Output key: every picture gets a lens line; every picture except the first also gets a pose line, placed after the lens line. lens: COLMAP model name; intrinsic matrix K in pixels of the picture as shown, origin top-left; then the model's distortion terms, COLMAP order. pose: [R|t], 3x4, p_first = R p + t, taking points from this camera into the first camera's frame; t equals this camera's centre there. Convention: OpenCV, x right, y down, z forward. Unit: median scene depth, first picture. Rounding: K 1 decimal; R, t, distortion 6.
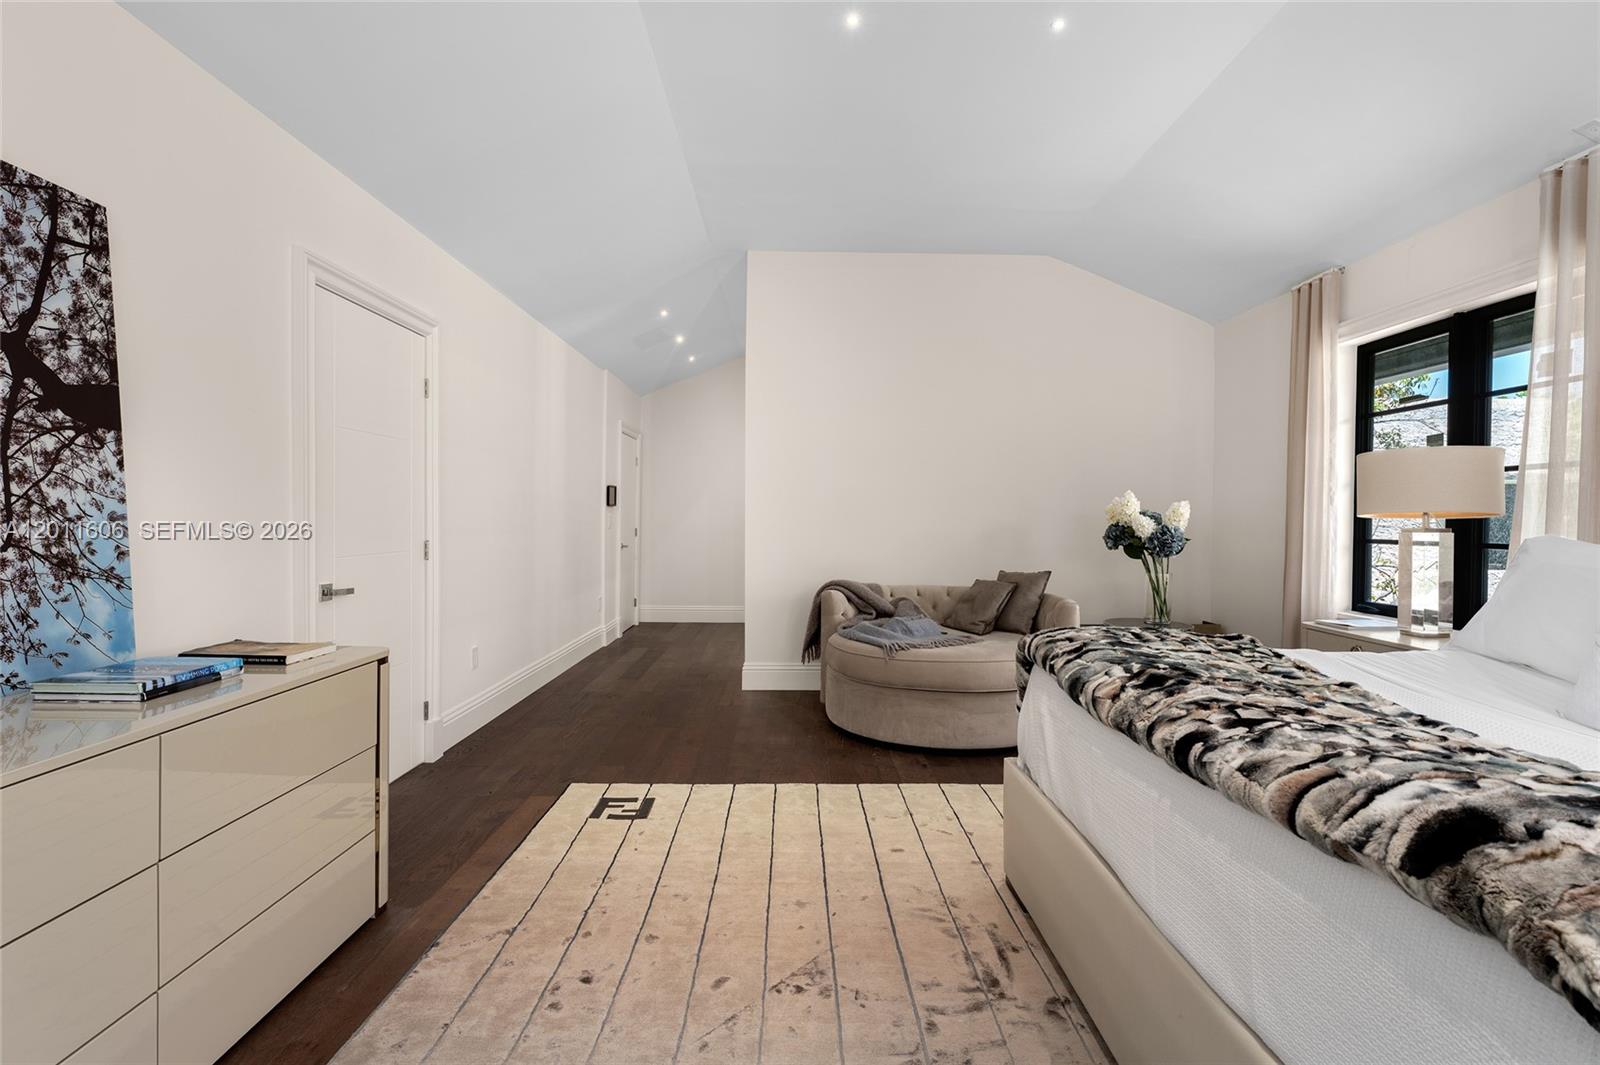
lens RADIAL K [[780.9, 0, 769.1], [0, 780.9, 532.5], [0, 0, 1]] dist [-0.000488, 0.000074]
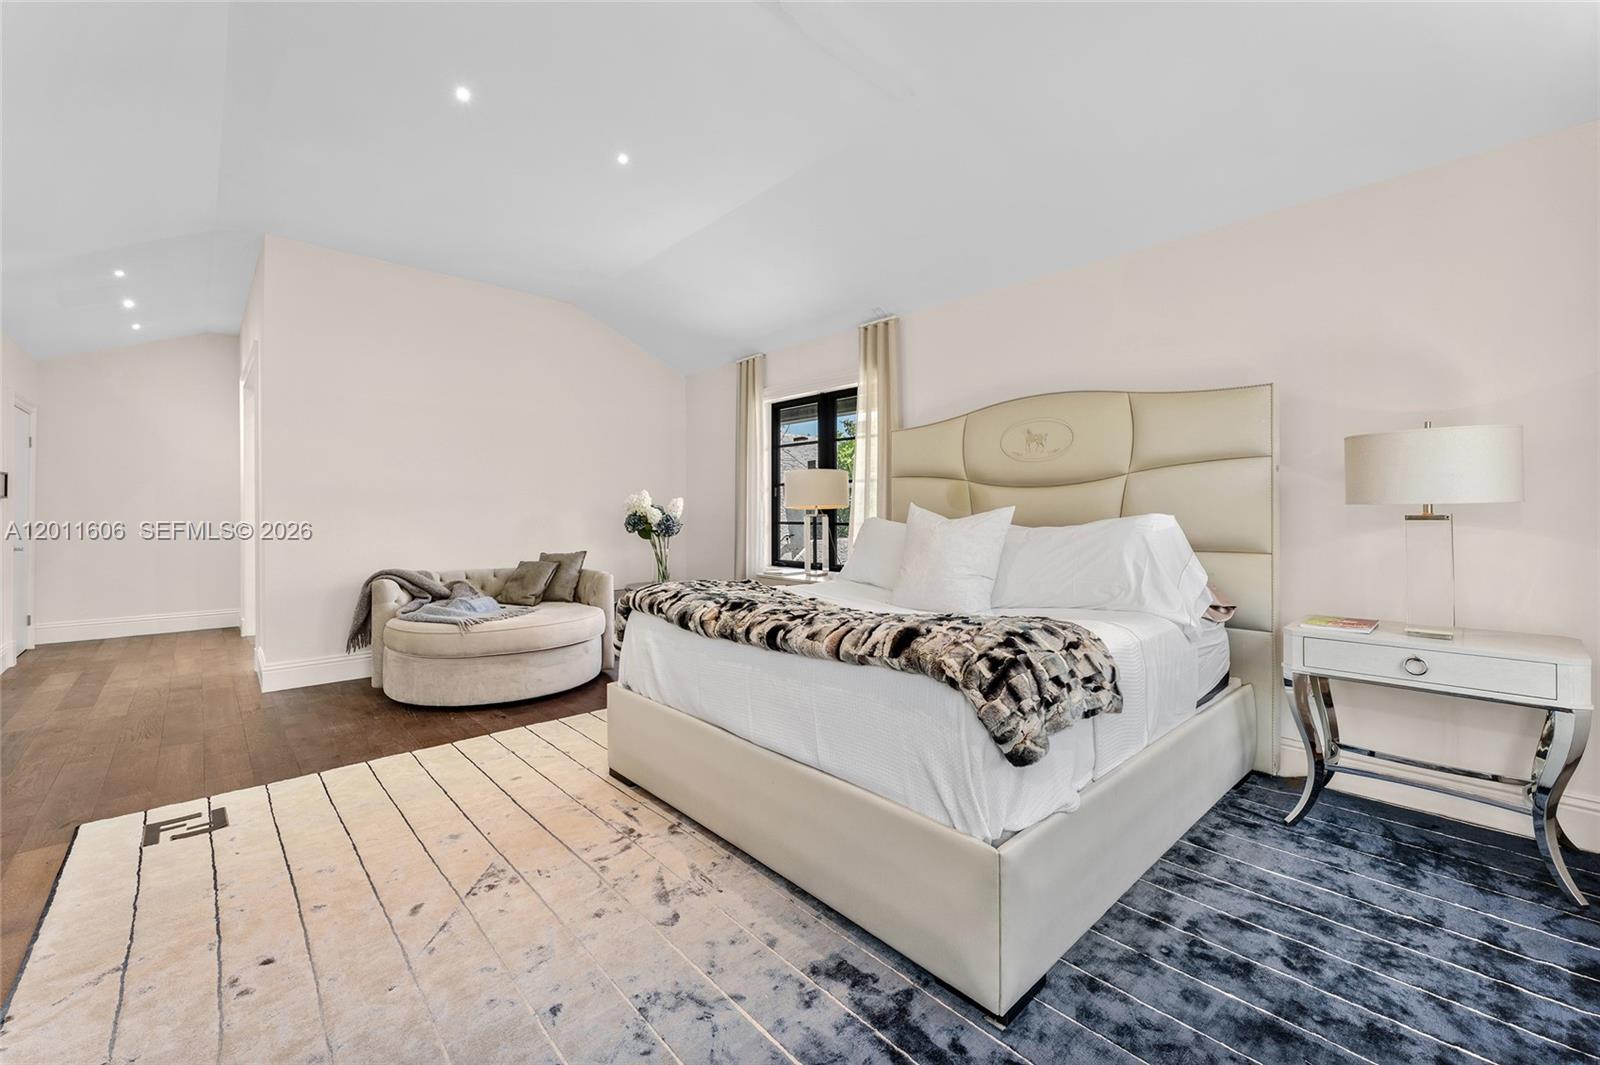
lens RADIAL K [[648.3, 0, 802.1], [0, 648.3, 519.1], [0, 0, 1]] dist [0.000921, 0.000330]
pose [[0.742617, -0.015629, 0.669534, -0.152872], [0.018703, 0.999822, 0.002594, 0.000513], [-0.669456, 0.010596, 0.742776, -0.063187]]
